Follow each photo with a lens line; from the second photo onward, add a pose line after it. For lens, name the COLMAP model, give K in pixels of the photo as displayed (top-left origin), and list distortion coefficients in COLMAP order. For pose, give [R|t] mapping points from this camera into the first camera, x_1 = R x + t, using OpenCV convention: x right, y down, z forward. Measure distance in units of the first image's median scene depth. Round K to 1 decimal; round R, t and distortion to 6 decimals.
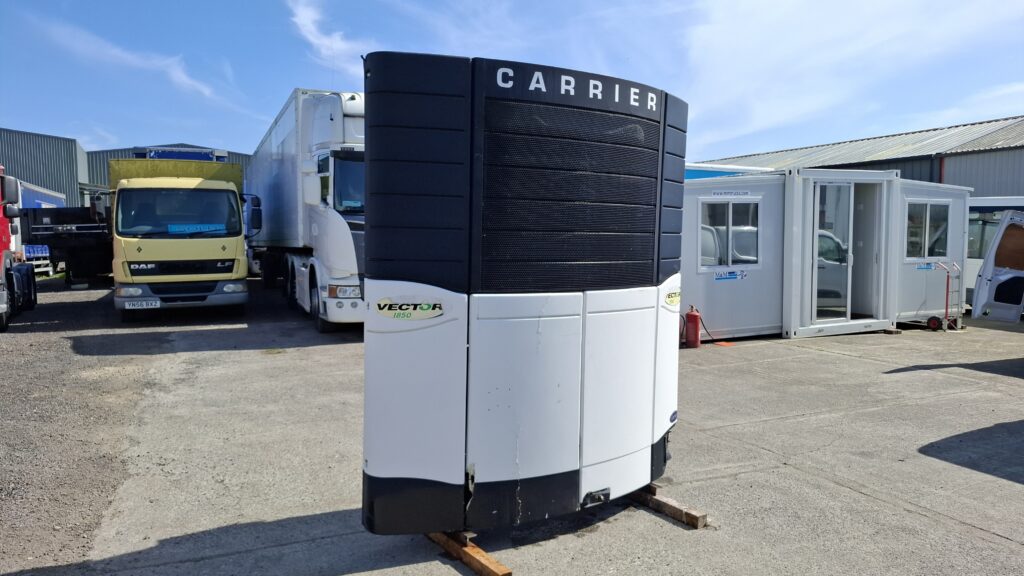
lens RADIAL K [[689.6, 0, 511.5], [0, 689.6, 282.5], [0, 0, 1]] dist [0.022139, -0.001854]
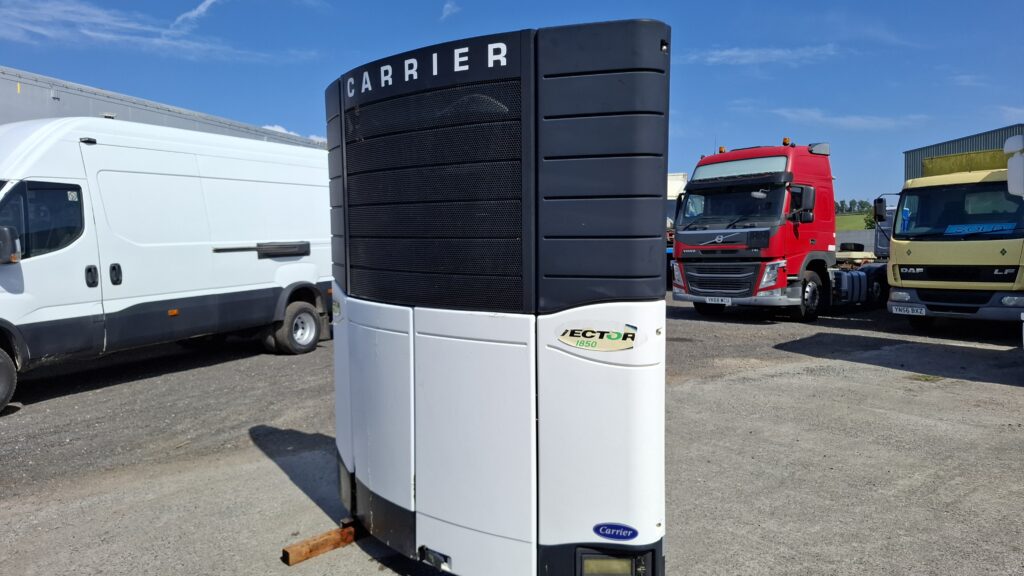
lens RADIAL K [[710.5, 0, 538.5], [0, 710.5, 282.4], [0, 0, 1]] dist [0.029099, -0.000958]
pose [[0.267258, 0.056220, -0.961984, 0.976051], [-0.059222, 0.997368, 0.041835, -0.062583], [0.961803, 0.045790, 0.269884, 0.888718]]
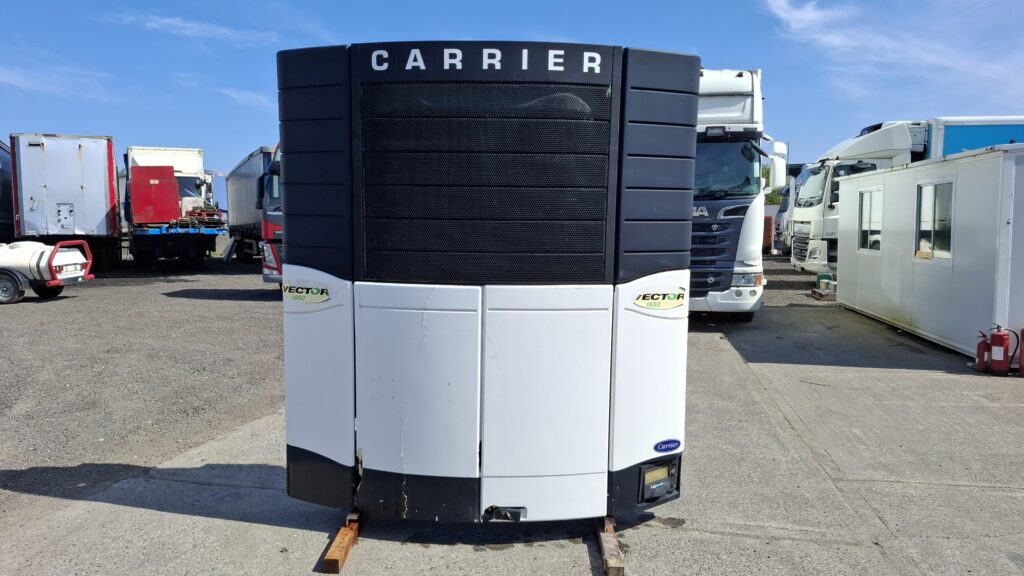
lens RADIAL K [[695.4, 0, 512.0], [0, 695.4, 288.0], [0, 0, 1]] dist [0.022033, -0.002566]
pose [[0.826592, 0.056095, -0.559999, 0.634395], [-0.039881, 0.998357, 0.041138, -0.022242], [0.561387, -0.011671, 0.827471, 0.258877]]
